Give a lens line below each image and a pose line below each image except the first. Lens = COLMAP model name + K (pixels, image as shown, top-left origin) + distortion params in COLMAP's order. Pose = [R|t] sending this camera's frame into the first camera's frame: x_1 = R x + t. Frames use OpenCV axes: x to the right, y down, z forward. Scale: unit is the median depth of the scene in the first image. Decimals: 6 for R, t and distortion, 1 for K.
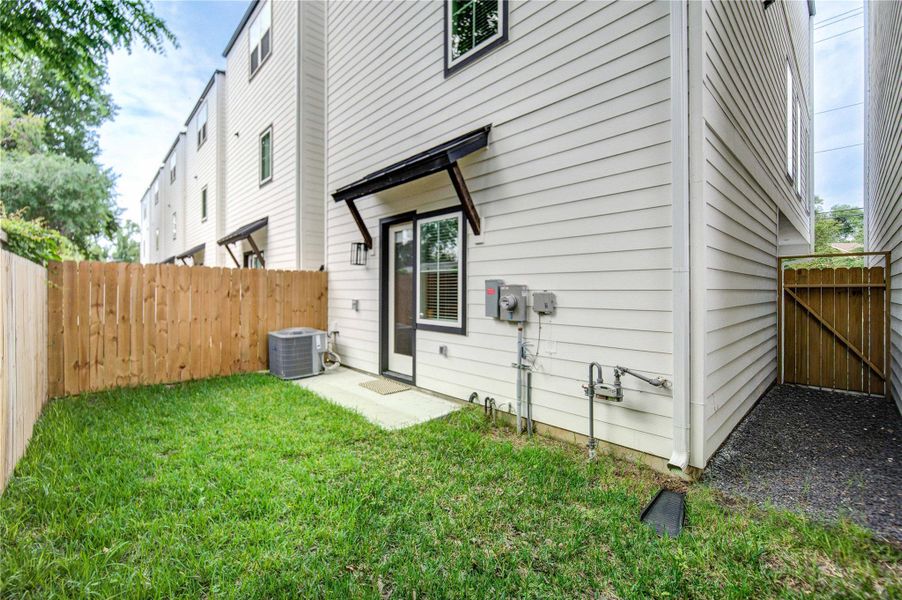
lens RADIAL K [[377.6, 0, 449.0], [0, 377.6, 292.8], [0, 0, 1]] dist [0.000380, 0.000102]
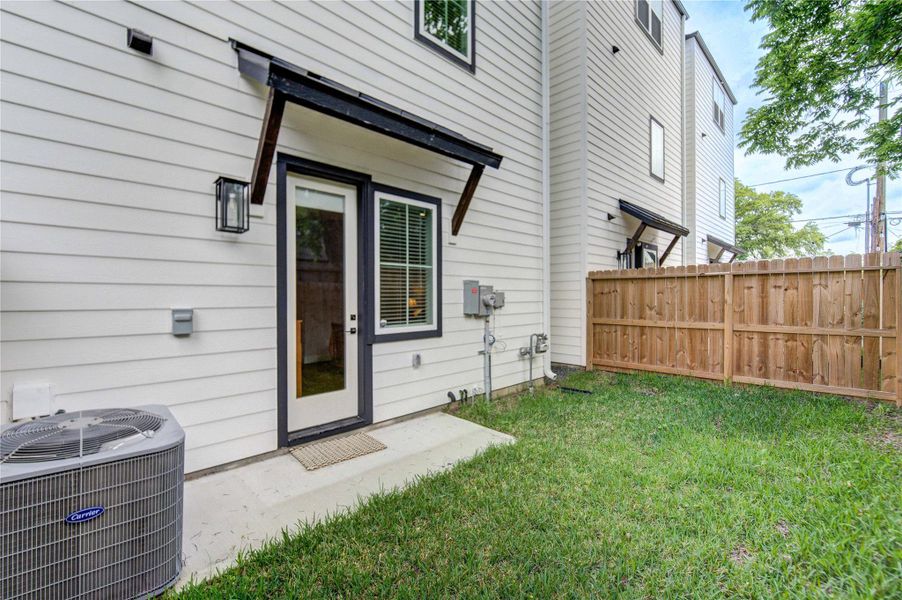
lens RADIAL K [[377.6, 0, 448.9], [0, 377.6, 294.6], [0, 0, 1]] dist [0.000380, 0.000102]
pose [[0.001473, -0.004716, 0.999988, -0.883098], [0.006018, 0.999971, 0.004707, 0.001788], [-0.999981, 0.006011, 0.001502, 0.950338]]
